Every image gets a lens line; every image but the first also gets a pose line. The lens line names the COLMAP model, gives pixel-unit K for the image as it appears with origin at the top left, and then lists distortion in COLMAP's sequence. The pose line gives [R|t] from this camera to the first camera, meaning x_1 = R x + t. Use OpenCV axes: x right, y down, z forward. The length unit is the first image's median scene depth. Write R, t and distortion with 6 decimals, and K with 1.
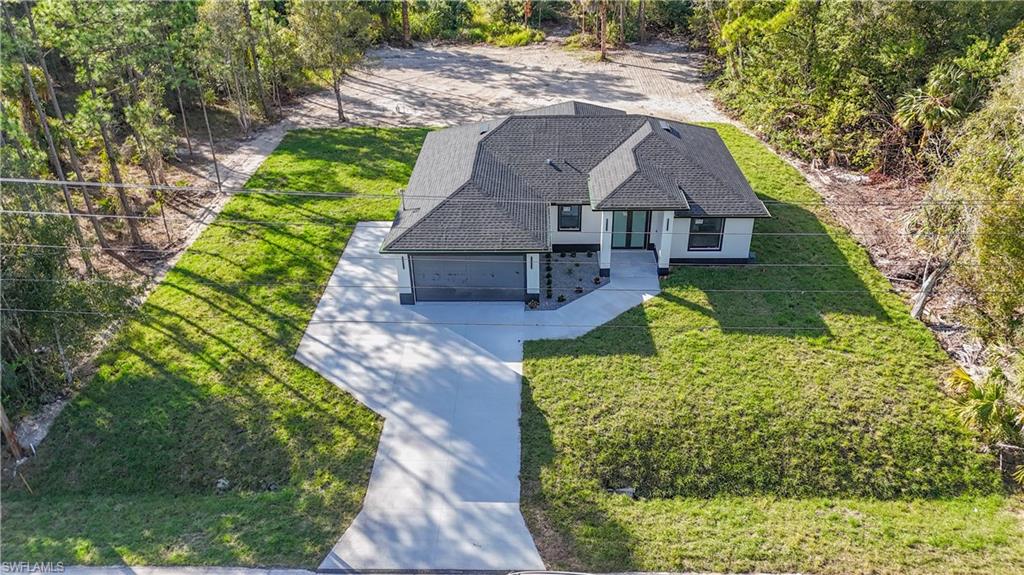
lens RADIAL K [[745.1, 0, 520.7], [0, 745.1, 287.5], [0, 0, 1]] dist [0.082542, -0.068877]
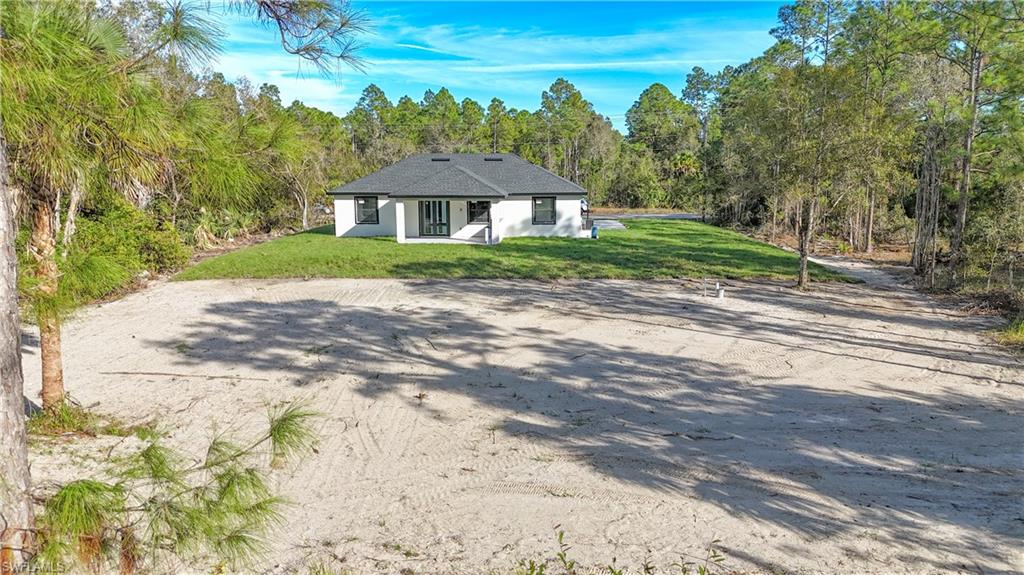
lens RADIAL K [[713.9, 0, 512.0], [0, 713.9, 287.5], [0, 0, 1]] dist [0.080109, -0.076295]
pose [[-0.999614, 0.008201, 0.026547, -0.048561], [0.023223, 0.771146, 0.636234, -0.715426], [-0.015254, 0.636605, -0.771039, 1.744802]]
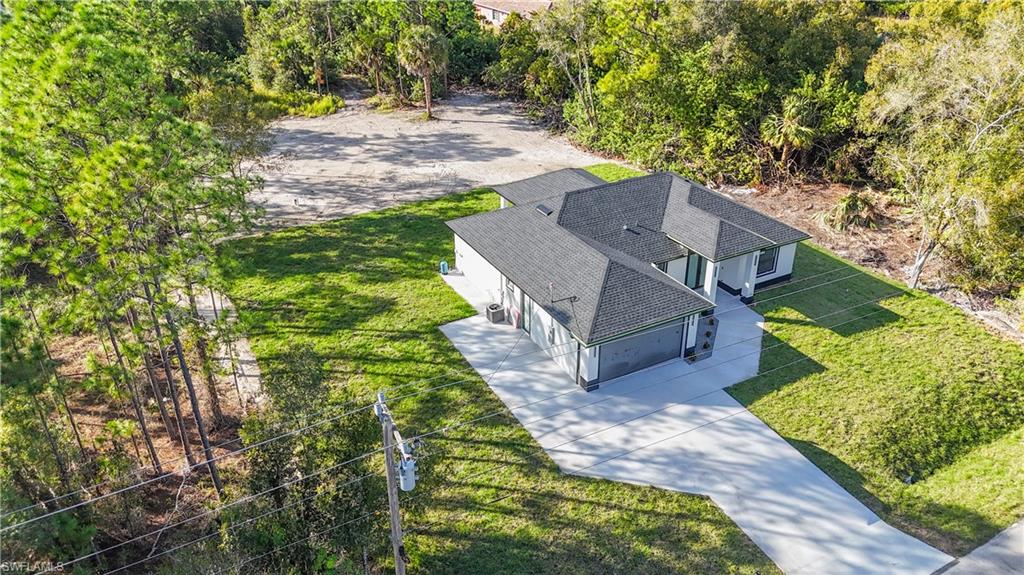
lens RADIAL K [[745.1, 0, 520.7], [0, 745.1, 287.5], [0, 0, 1]] dist [0.082542, -0.068877]
pose [[0.864185, -0.234008, 0.445449, -0.450341], [0.249693, 0.968025, 0.024120, -0.112063], [-0.436850, 0.090381, 0.894982, 0.074889]]
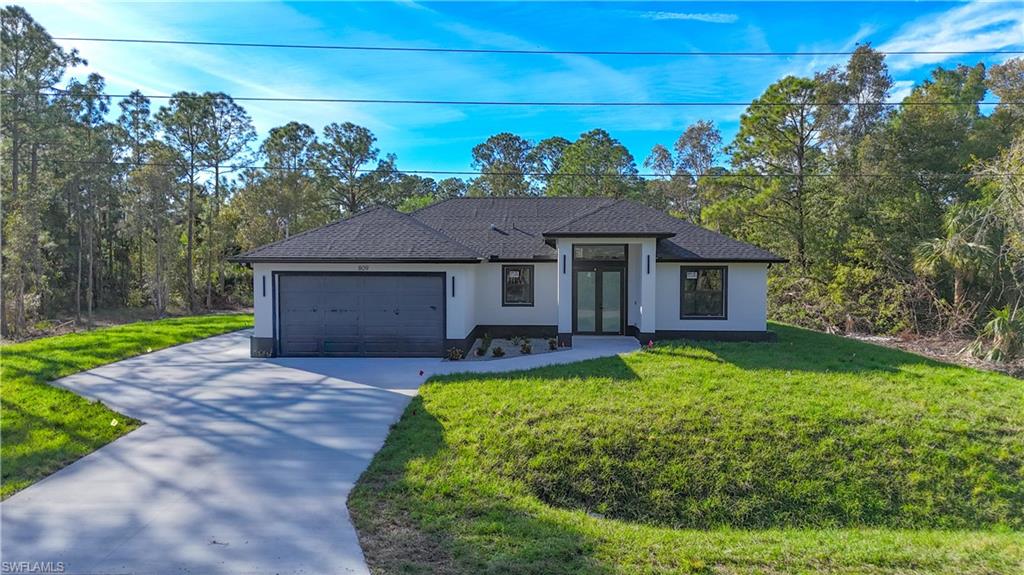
lens RADIAL K [[745.1, 0, 520.7], [0, 745.1, 287.5], [0, 0, 1]] dist [0.082542, -0.068877]
pose [[0.999865, 0.016105, 0.003374, 0.048820], [-0.012627, 0.882443, -0.470249, 0.189230], [-0.010550, 0.470143, 0.882527, 0.256836]]
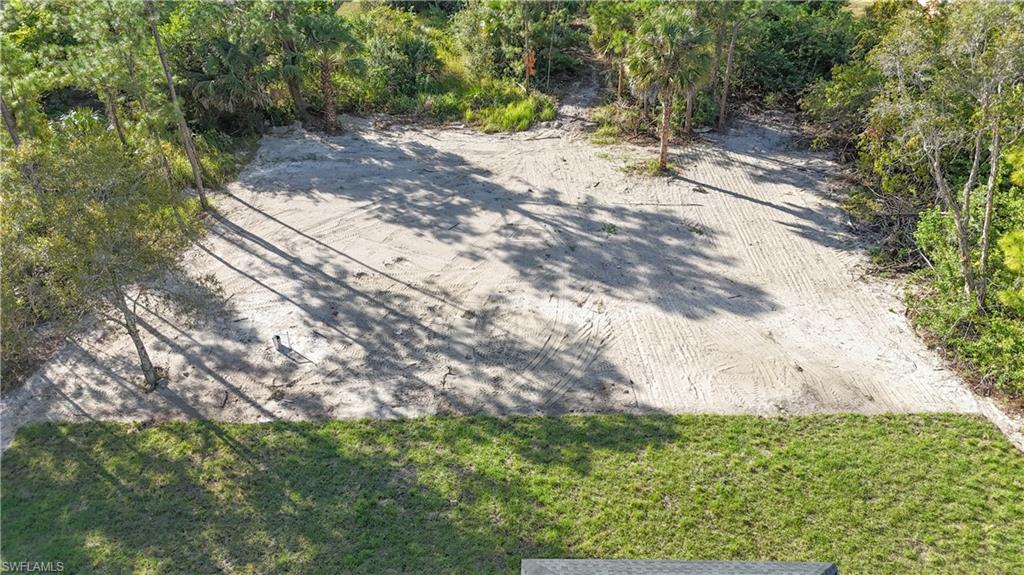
lens RADIAL K [[759.2, 0, 519.5], [0, 759.2, 287.5], [0, 0, 1]] dist [0.095091, -0.099730]
pose [[0.999897, 0.000280, 0.014368, -0.015447], [-0.001003, 0.998731, 0.050355, -0.372332], [-0.014336, -0.050364, 0.998628, 0.618938]]
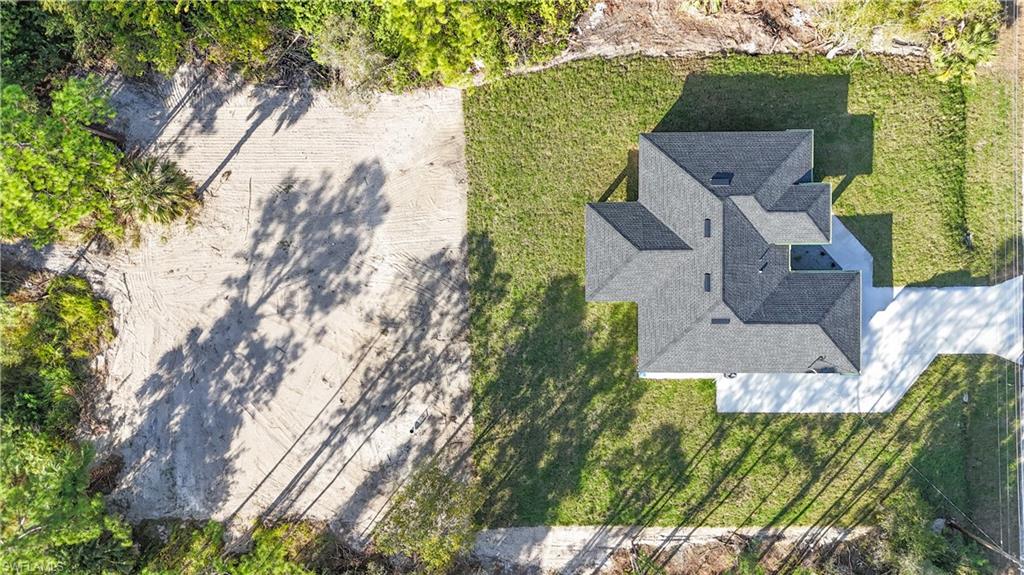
lens RADIAL K [[759.2, 0, 519.5], [0, 759.2, 287.5], [0, 0, 1]] dist [0.095091, -0.099730]
pose [[-0.023939, -0.999446, 0.023123, -0.012977], [0.530152, 0.006918, 0.847874, -1.217615], [-0.847565, 0.032556, 0.529693, 0.466866]]
